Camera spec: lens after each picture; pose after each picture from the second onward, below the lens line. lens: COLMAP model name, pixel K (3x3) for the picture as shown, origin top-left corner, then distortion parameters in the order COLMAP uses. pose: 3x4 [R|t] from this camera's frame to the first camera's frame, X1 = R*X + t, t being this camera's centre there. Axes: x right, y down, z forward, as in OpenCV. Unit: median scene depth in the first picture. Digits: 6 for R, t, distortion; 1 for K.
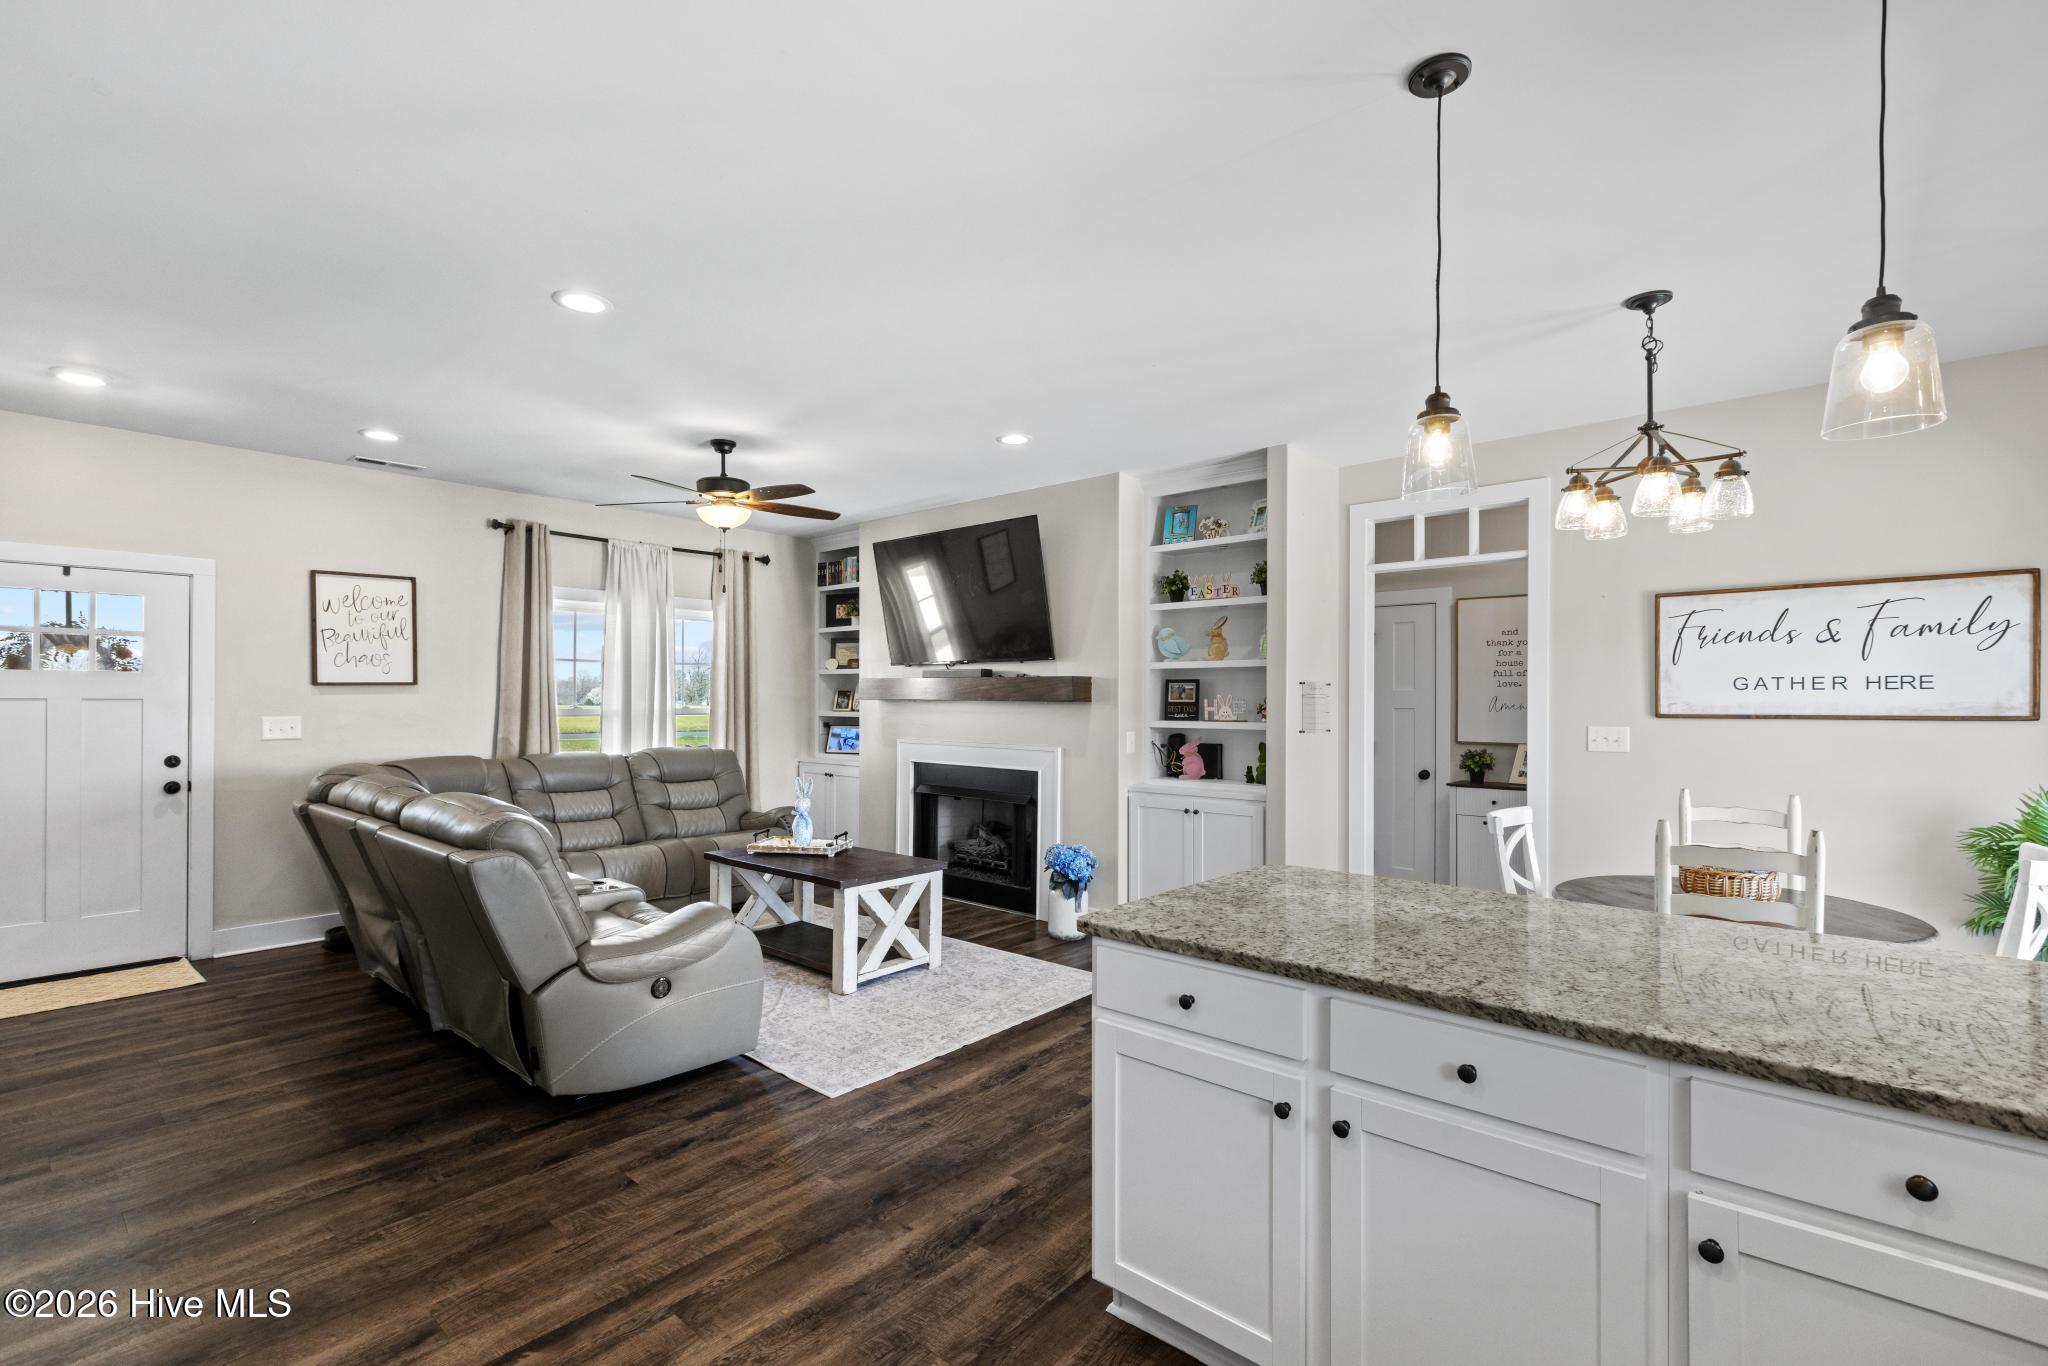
lens RADIAL K [[912.9, 0, 1023.7], [0, 912.9, 694.7], [0, 0, 1]] dist [0.000821, 0.000020]
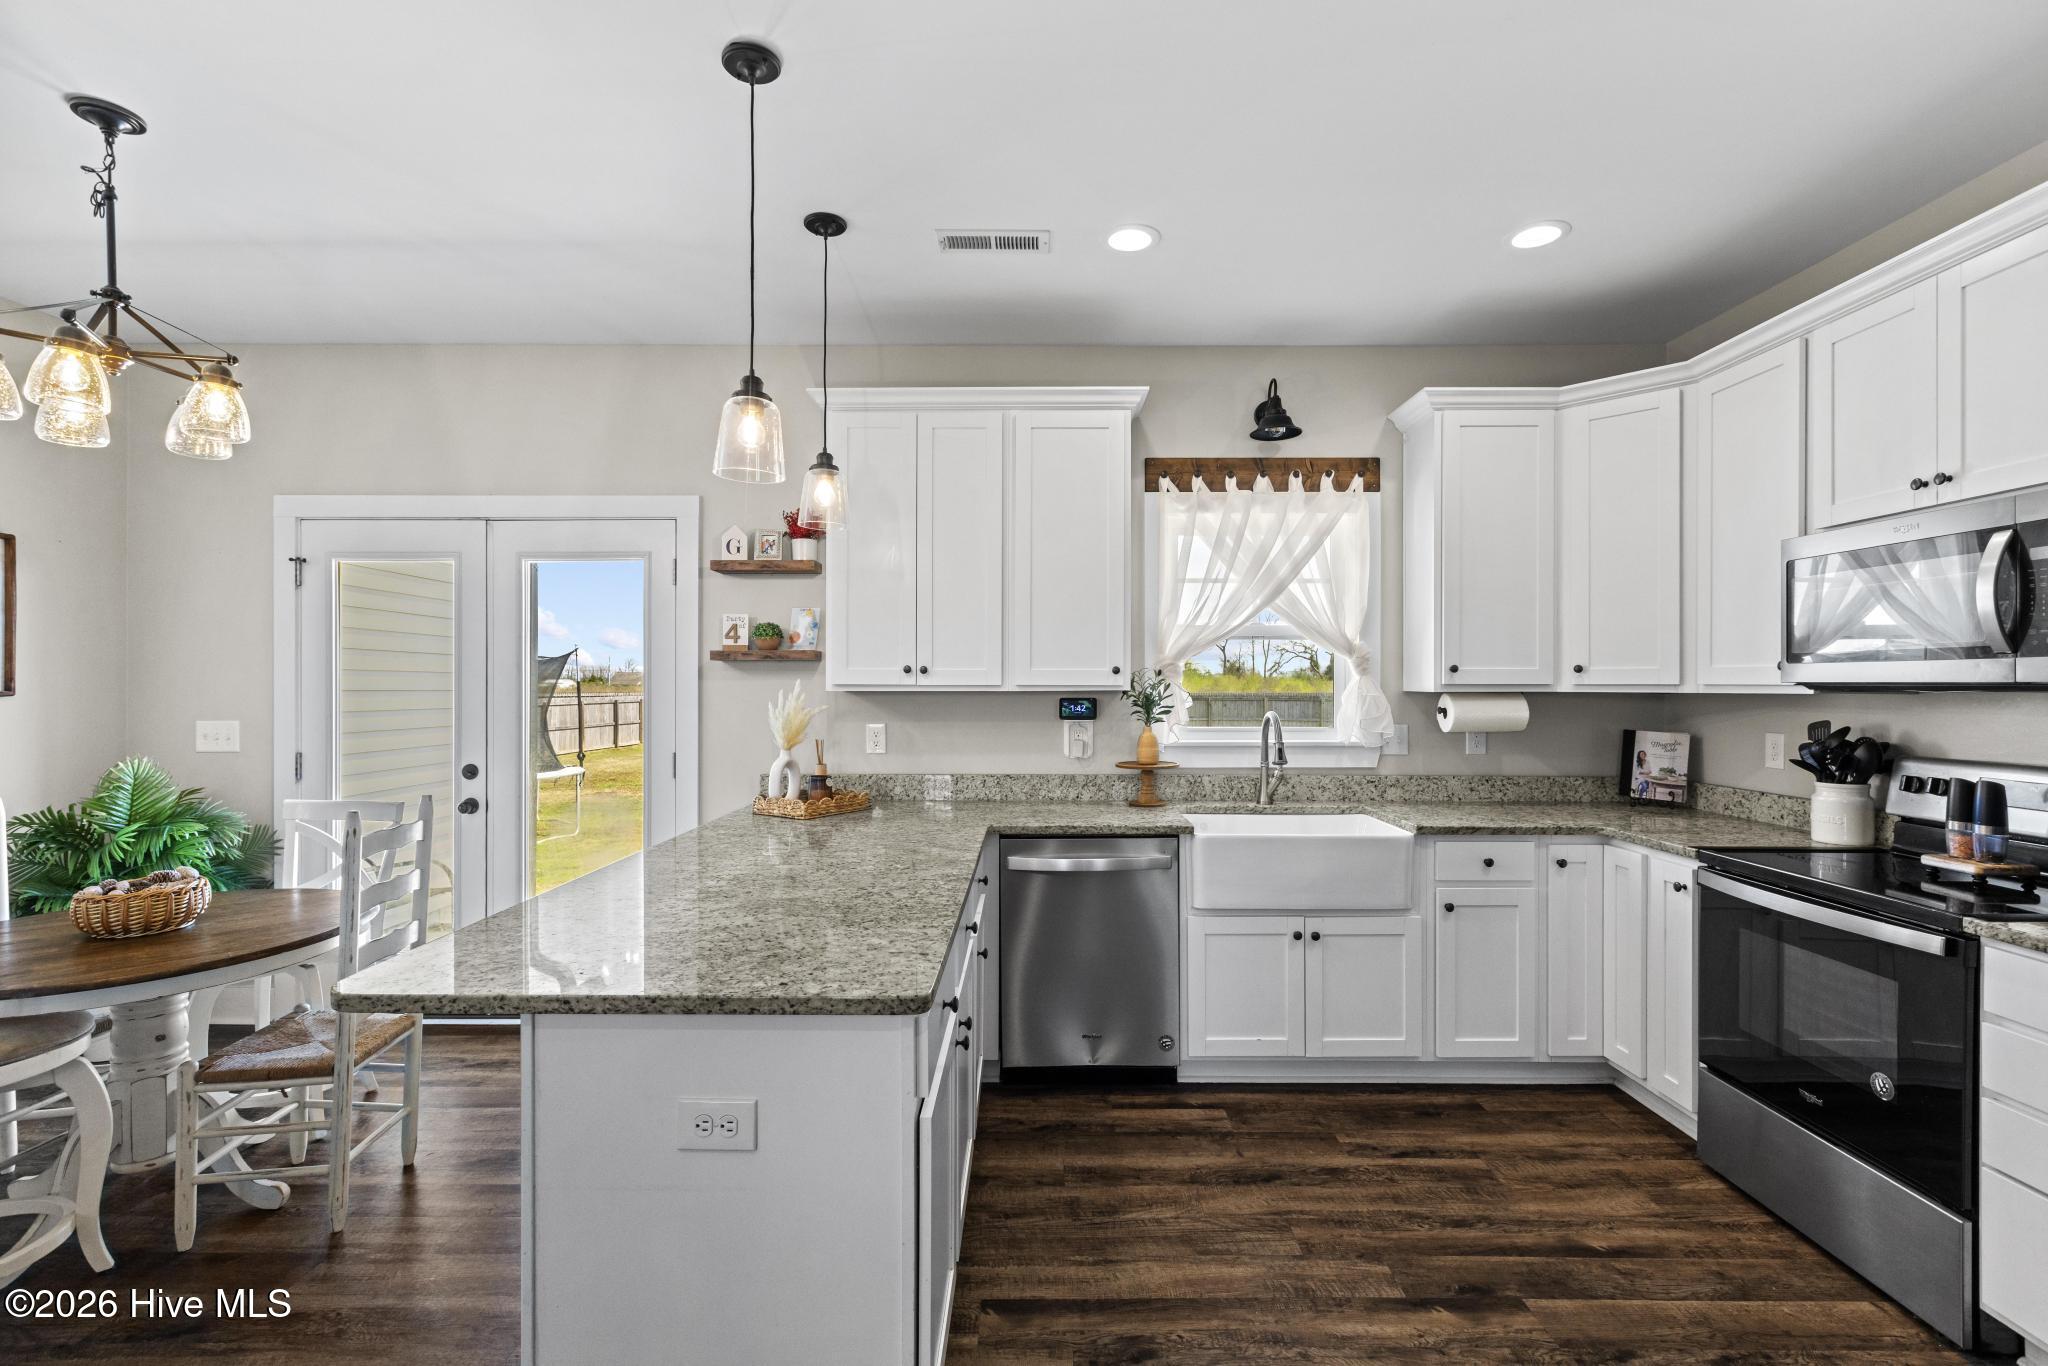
lens RADIAL K [[912.9, 0, 1030.6], [0, 912.9, 684.8], [0, 0, 1]] dist [0.000821, 0.000020]
pose [[-0.658621, -0.008226, 0.752430, -0.258544], [-0.009000, 0.999955, 0.003054, 0.004213], [-0.752421, -0.004760, -0.658665, 0.712233]]
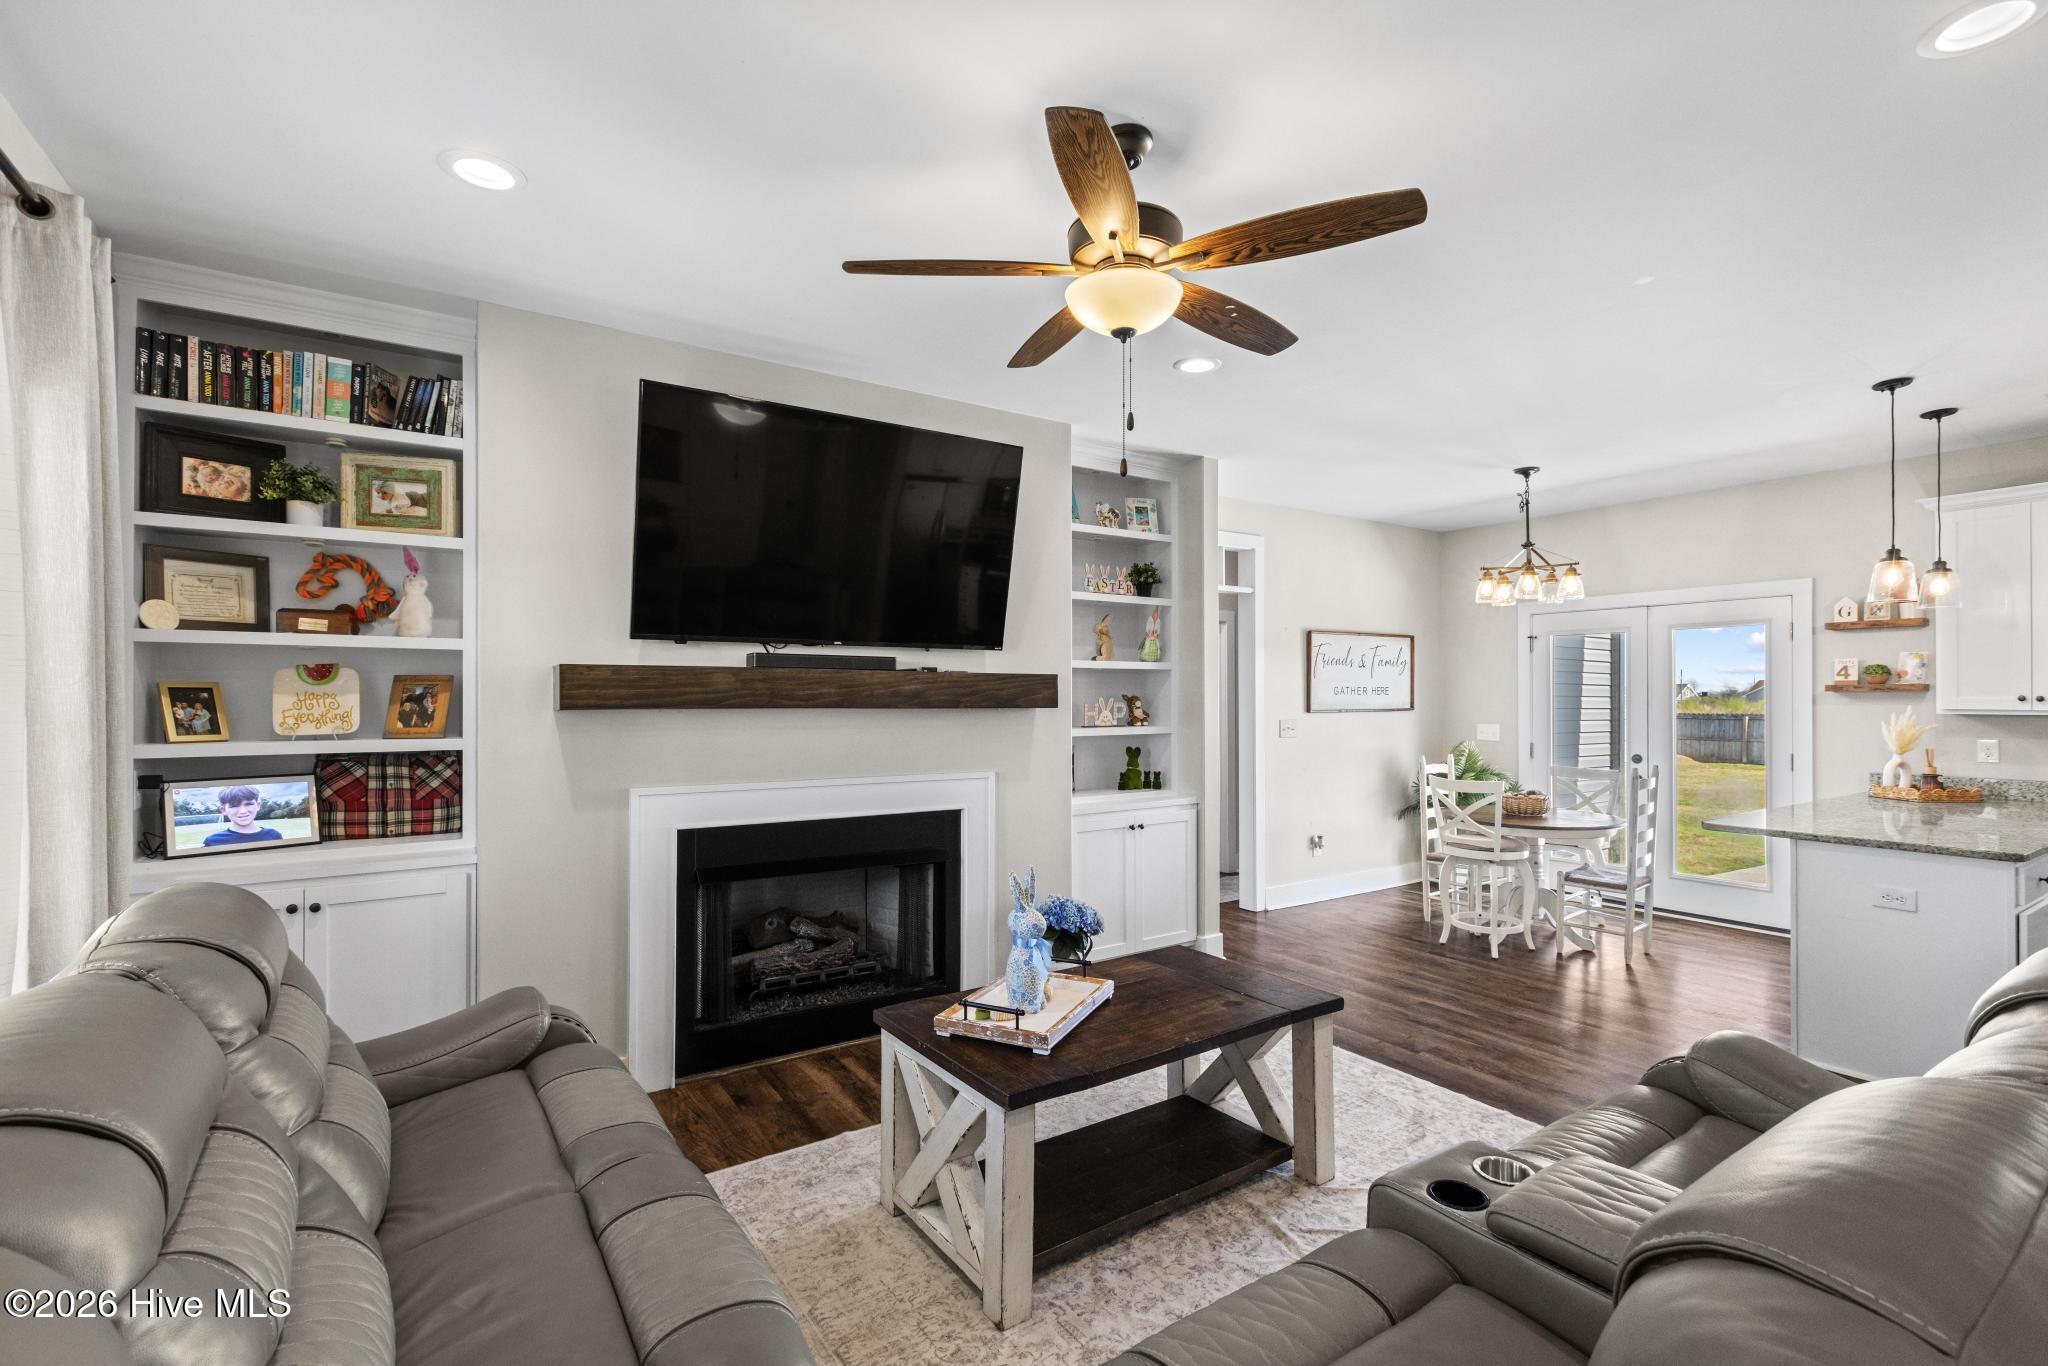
lens RADIAL K [[912.9, 0, 1022.8], [0, 912.9, 688.6], [0, 0, 1]] dist [0.000821, 0.000020]
pose [[0.257024, 0.002533, 0.966402, -0.939428], [-0.004979, 0.999987, -0.001297, -0.010556], [-0.966392, -0.004478, 0.257033, 1.133991]]
